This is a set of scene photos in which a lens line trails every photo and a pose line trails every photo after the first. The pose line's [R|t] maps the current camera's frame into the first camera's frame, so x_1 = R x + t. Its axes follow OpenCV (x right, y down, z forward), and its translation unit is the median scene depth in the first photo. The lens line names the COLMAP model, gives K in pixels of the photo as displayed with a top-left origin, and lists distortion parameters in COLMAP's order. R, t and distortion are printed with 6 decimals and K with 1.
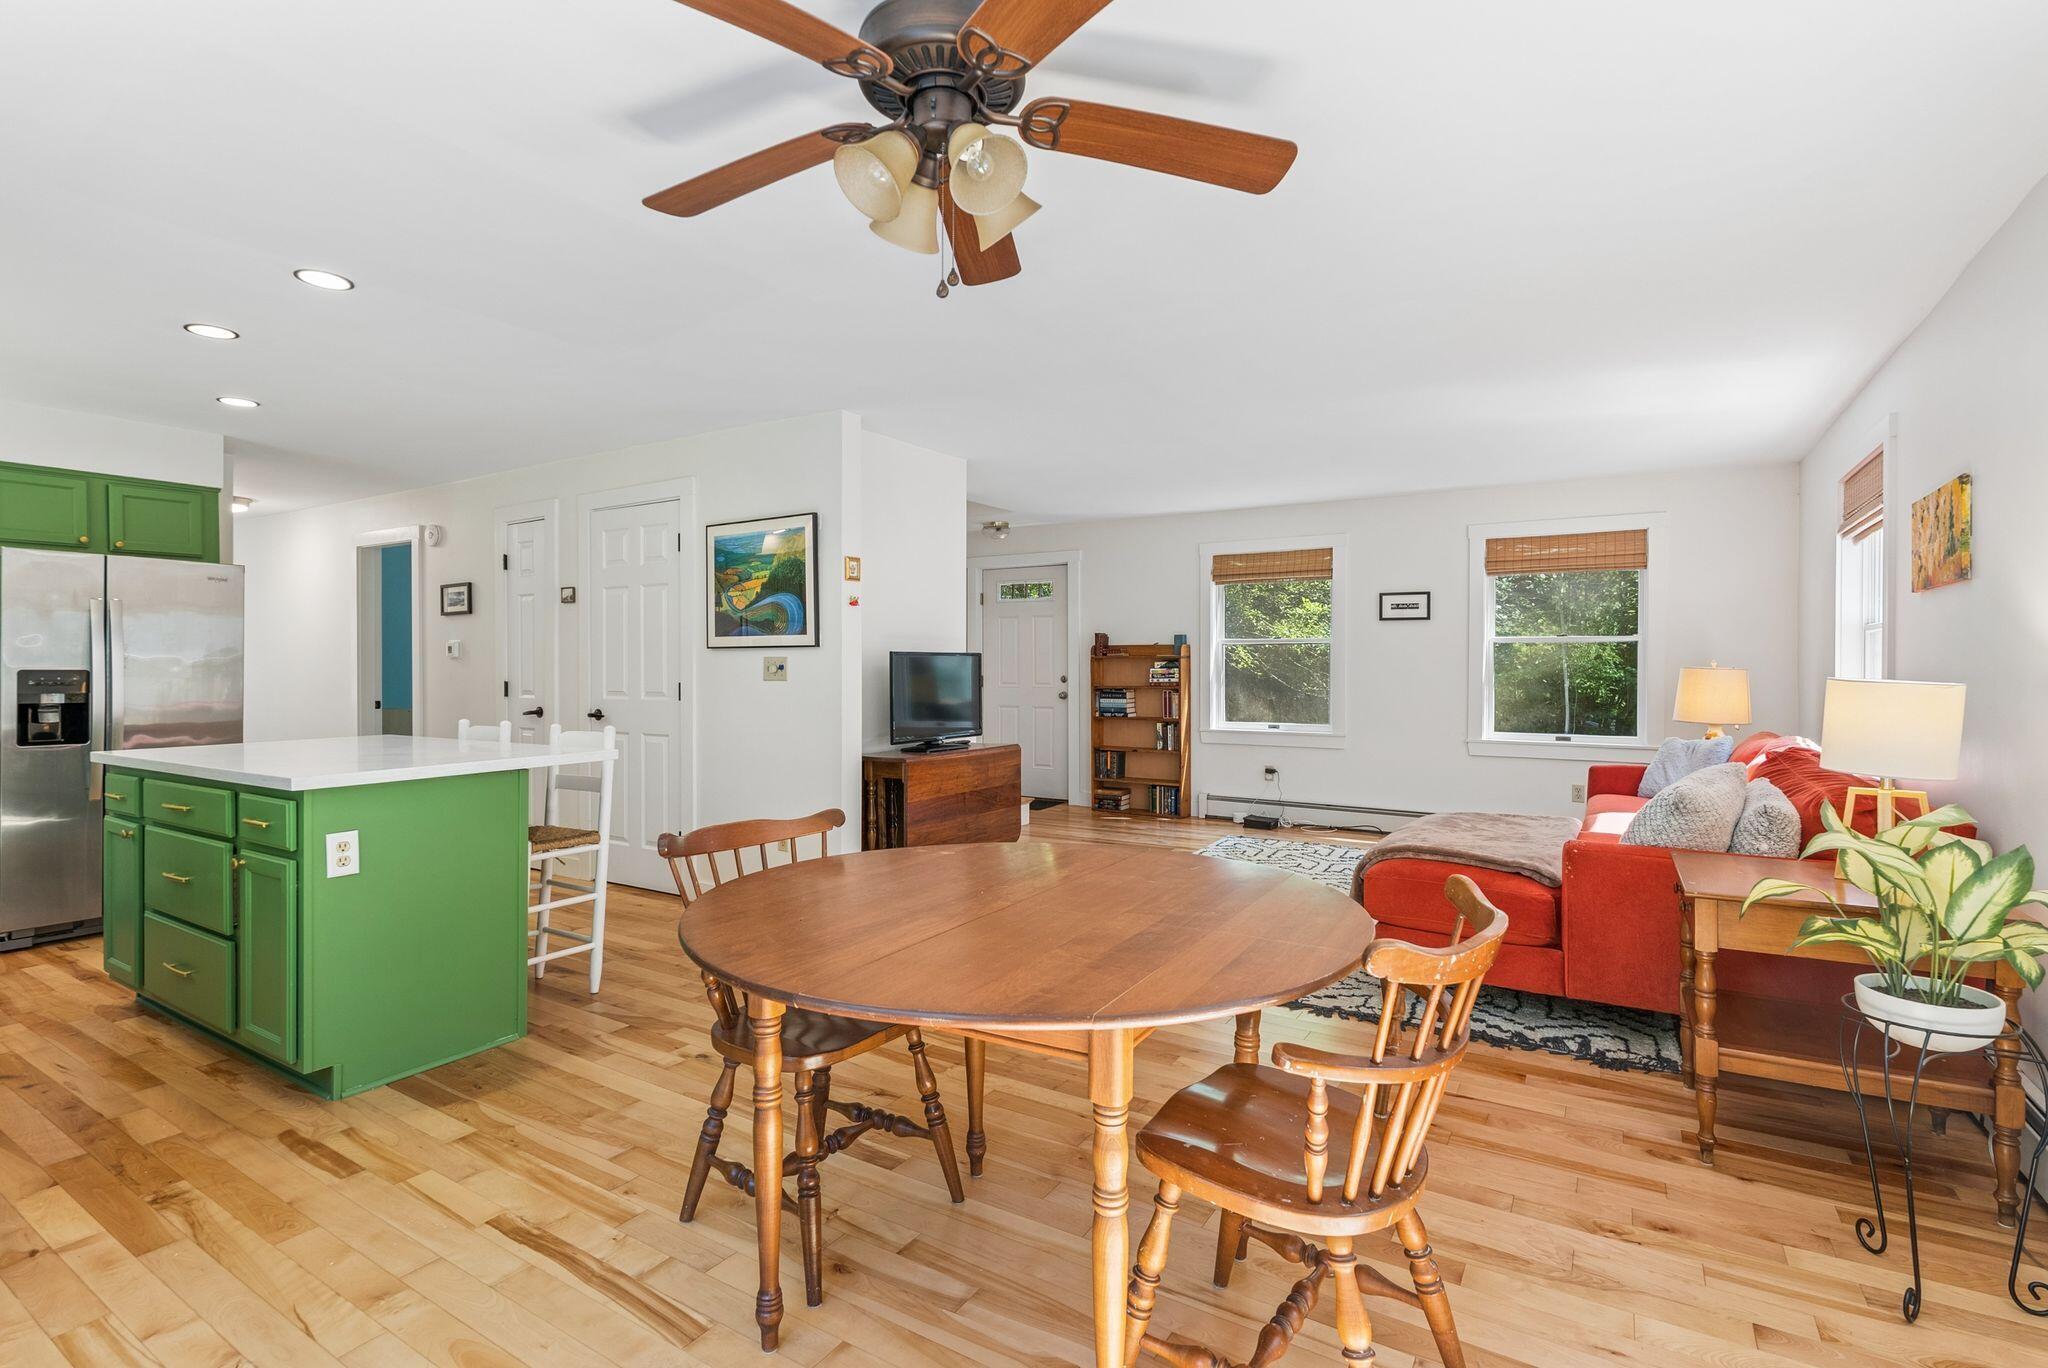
lens RADIAL K [[934.5, 0, 1025.7], [0, 934.5, 671.9], [0, 0, 1]] dist [-0.002405, -0.000424]
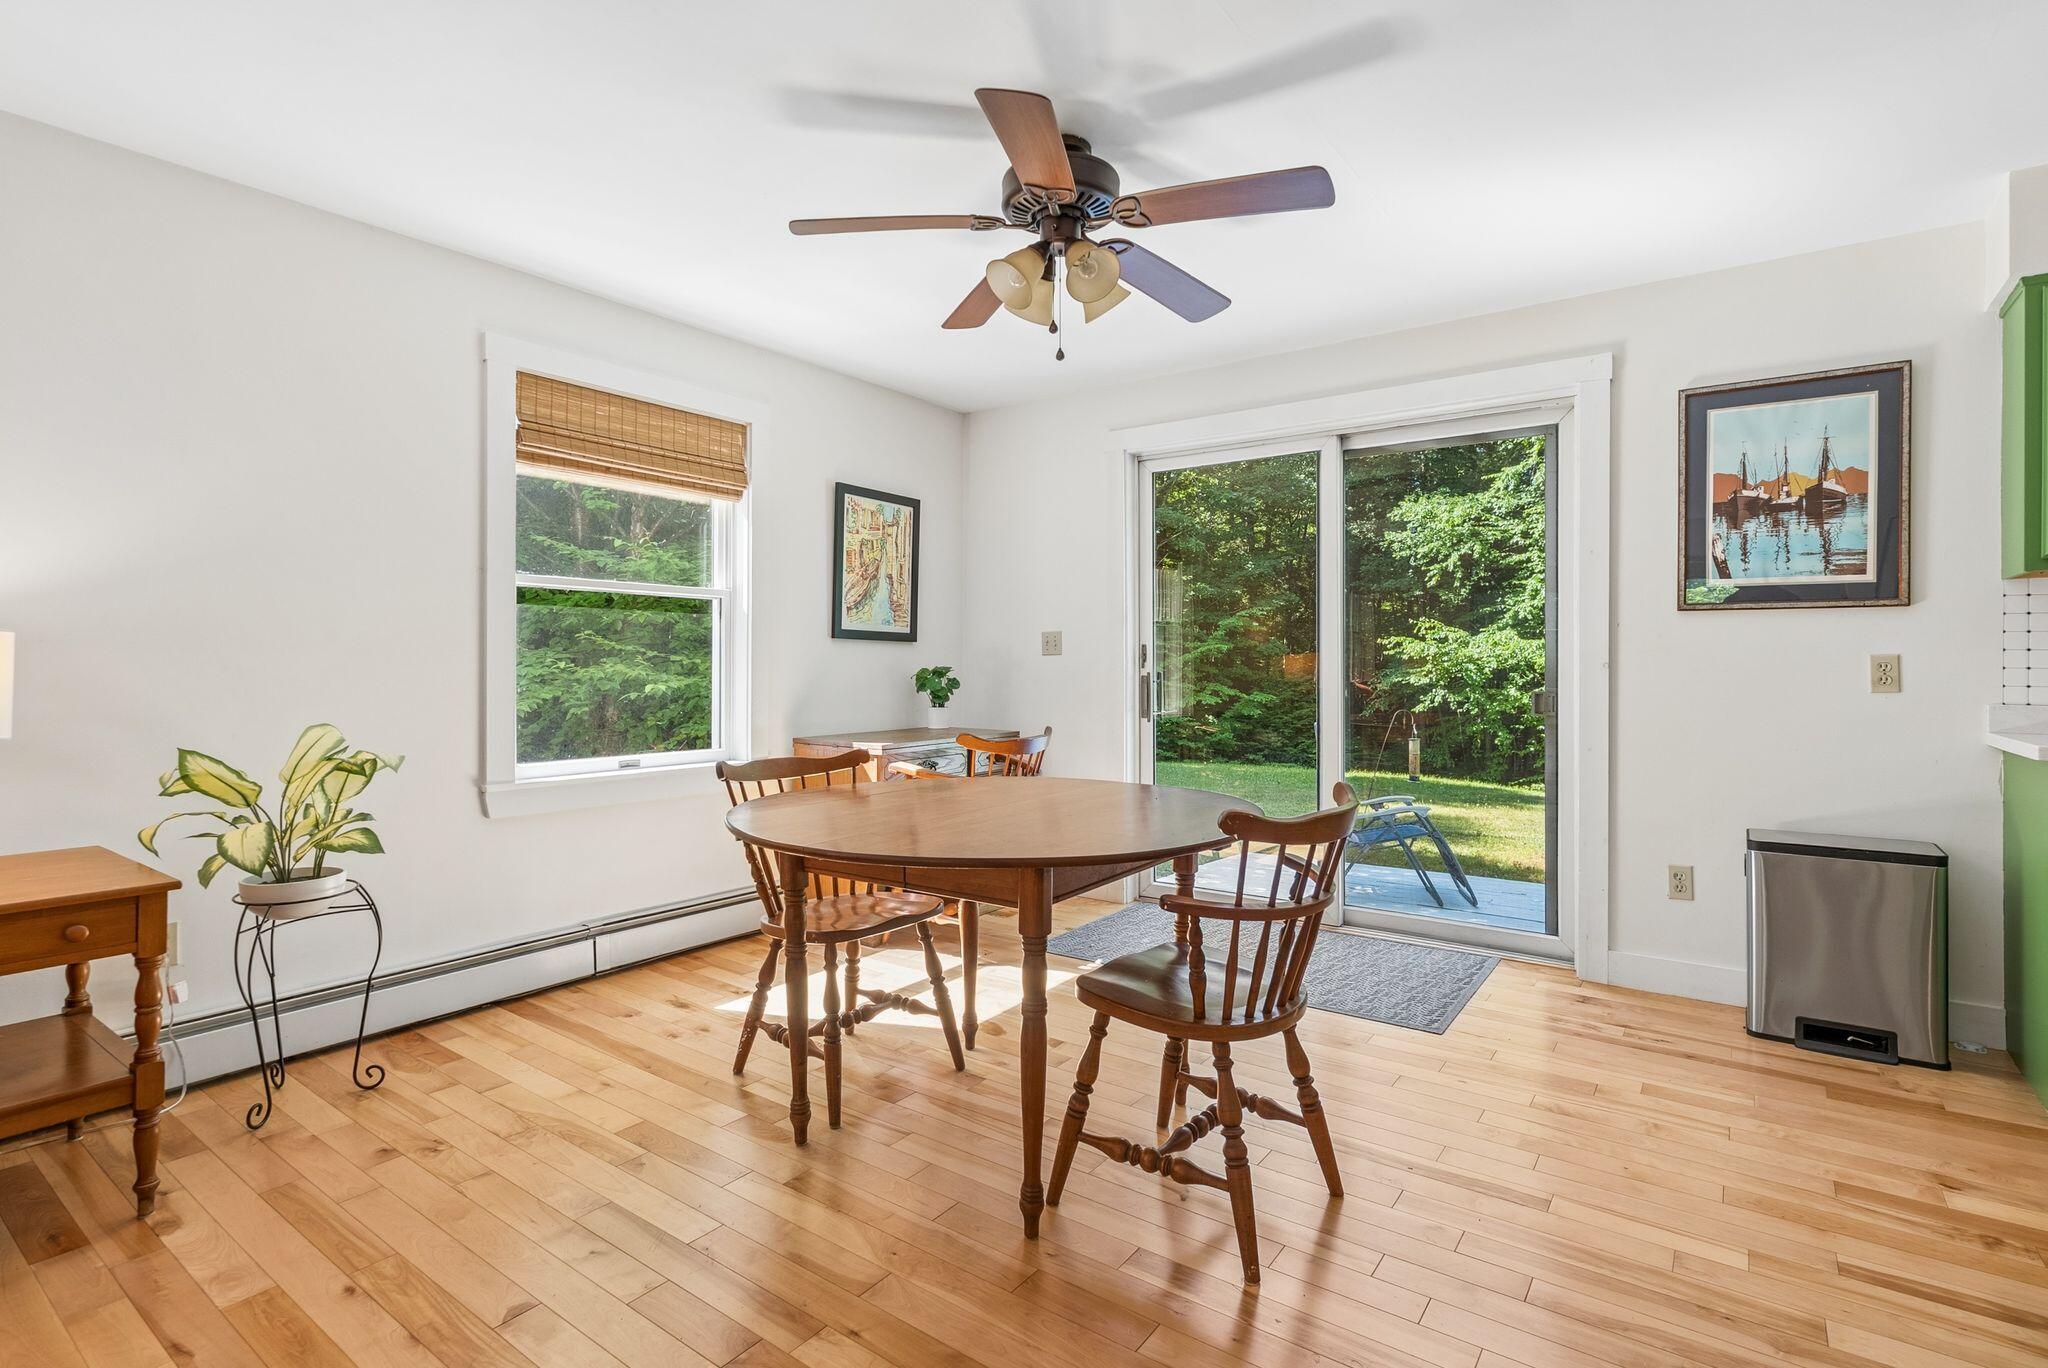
lens RADIAL K [[982.9, 0, 1026.3], [0, 982.9, 659.3], [0, 0, 1]] dist [-0.001455, -0.000268]
pose [[-0.996203, -0.001750, 0.087045, -0.040171], [-0.001544, 0.999996, 0.002433, 0.011758], [-0.087049, 0.002289, -0.996201, 0.624845]]
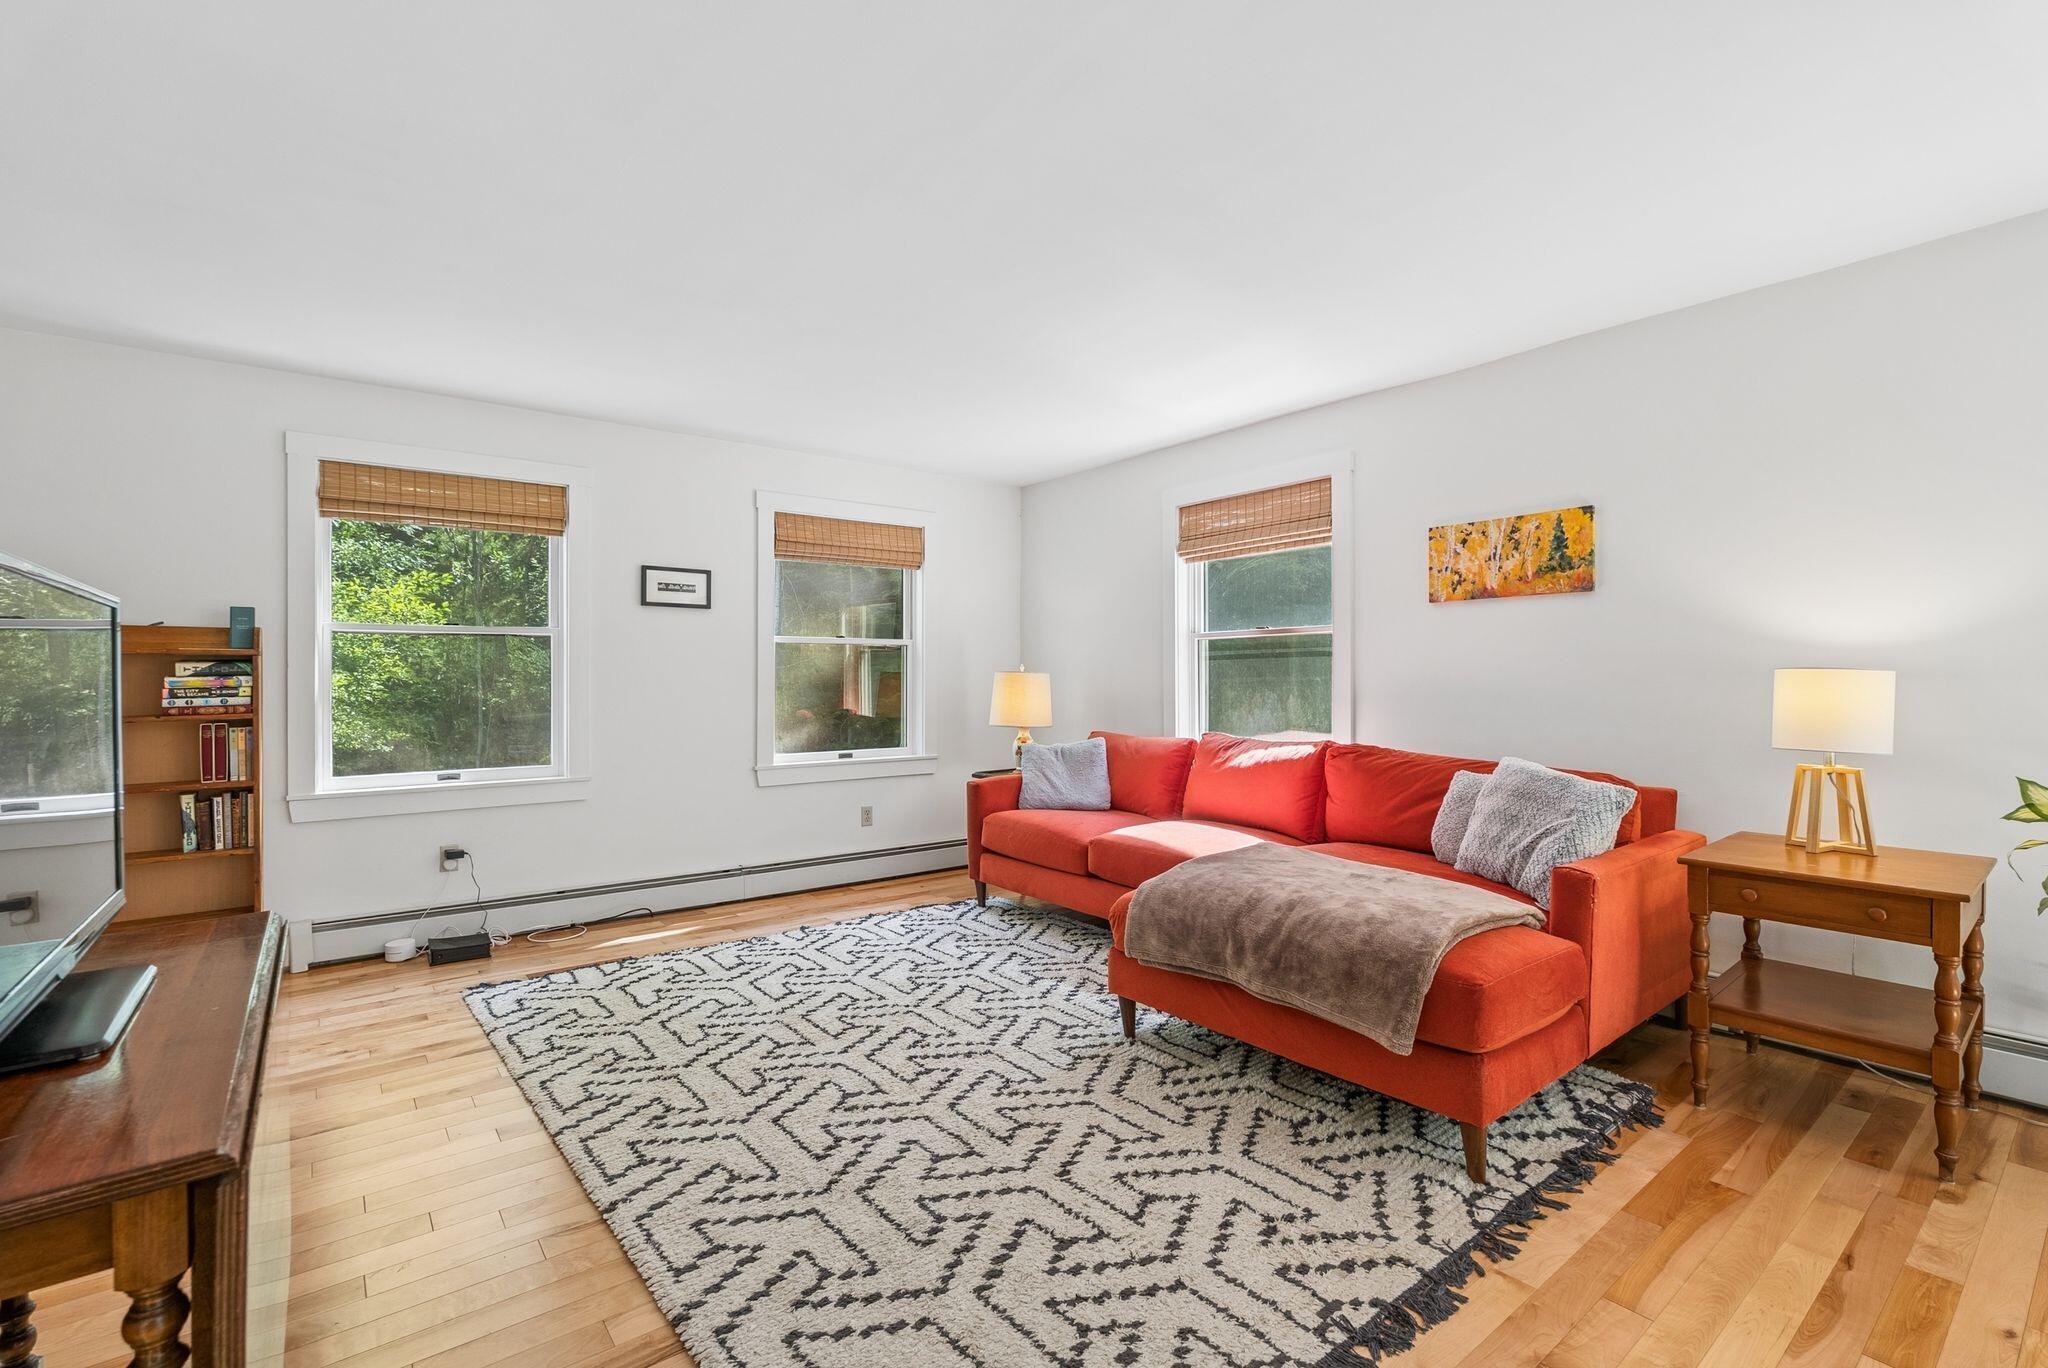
lens RADIAL K [[916.8, 0, 1021.1], [0, 916.8, 677.8], [0, 0, 1]] dist [-0.004430, -0.000268]
pose [[0.355027, -0.002210, 0.934853, -0.160052], [0.012691, 0.999916, -0.002456, 0.003442], [-0.934770, 0.012736, 0.355026, 0.535839]]
